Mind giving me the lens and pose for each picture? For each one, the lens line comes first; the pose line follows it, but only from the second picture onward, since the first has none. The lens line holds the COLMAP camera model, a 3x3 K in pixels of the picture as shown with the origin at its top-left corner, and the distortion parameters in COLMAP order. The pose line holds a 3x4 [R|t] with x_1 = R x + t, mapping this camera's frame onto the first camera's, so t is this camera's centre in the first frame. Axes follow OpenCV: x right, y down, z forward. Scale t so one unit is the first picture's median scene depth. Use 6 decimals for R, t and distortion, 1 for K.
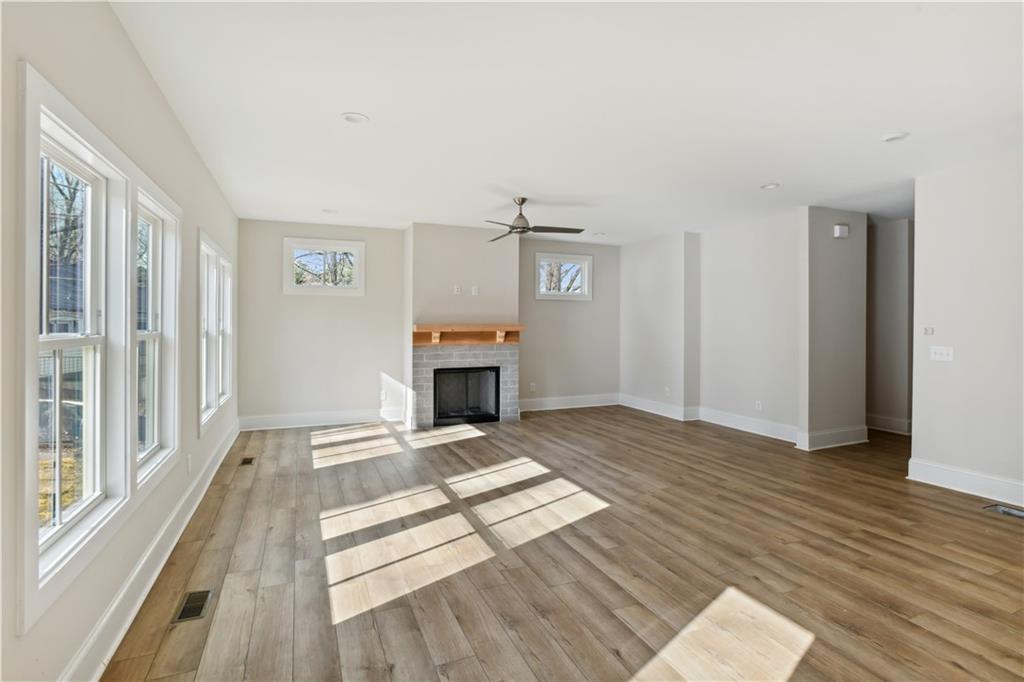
lens RADIAL K [[505.4, 0, 515.1], [0, 505.4, 322.6], [0, 0, 1]] dist [-0.053322, 0.020729]
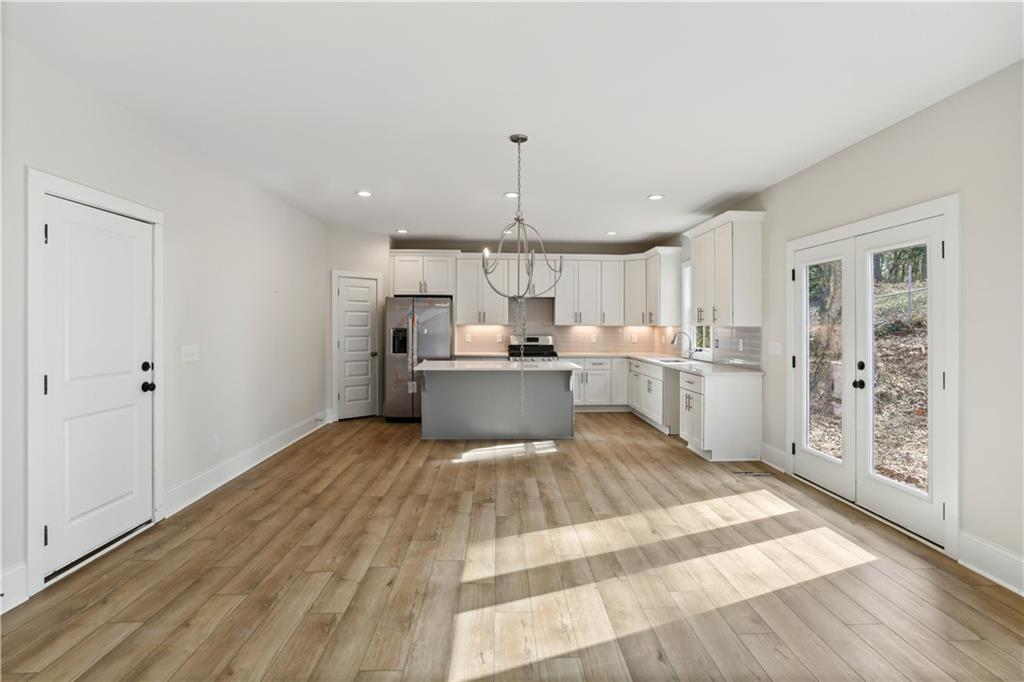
lens RADIAL K [[498.0, 0, 517.6], [0, 498.0, 327.2], [0, 0, 1]] dist [-0.050674, 0.023798]
pose [[-0.934336, -0.005870, 0.356346, 0.047796], [-0.004468, 0.999979, 0.004757, 0.007413], [-0.356367, 0.002853, -0.934342, 0.746981]]
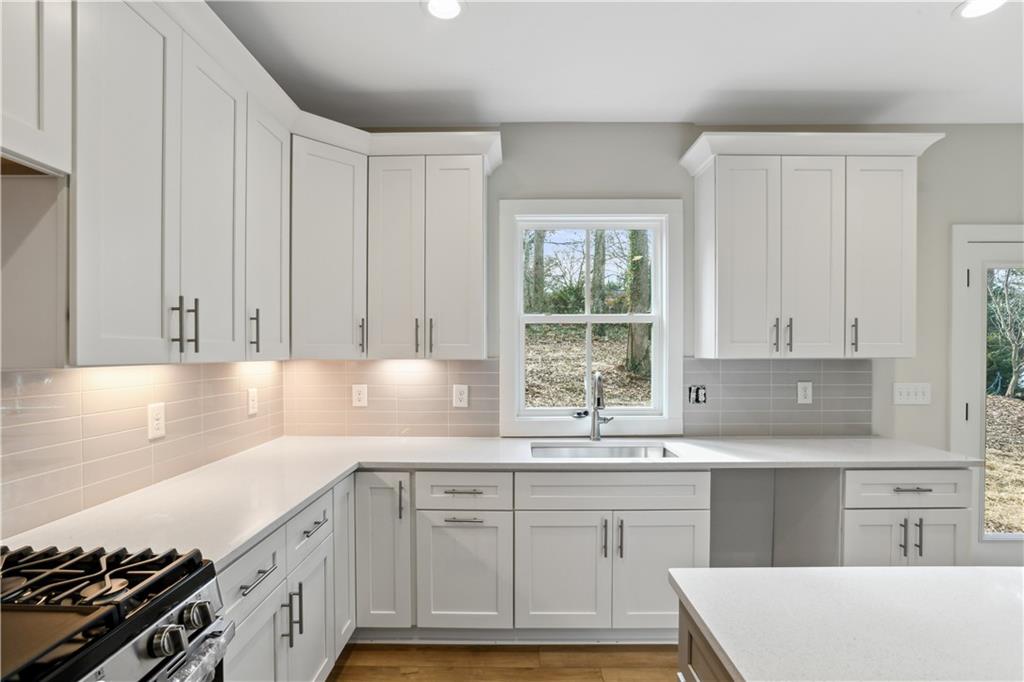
lens RADIAL K [[496.0, 0, 506.6], [0, 496.0, 354.3], [0, 0, 1]] dist [-0.049294, 0.025572]
pose [[-0.404336, 0.007210, -0.914582, 0.568883], [0.000139, 0.999969, 0.007821, 0.000008], [0.914611, 0.003035, -0.404324, -0.372804]]
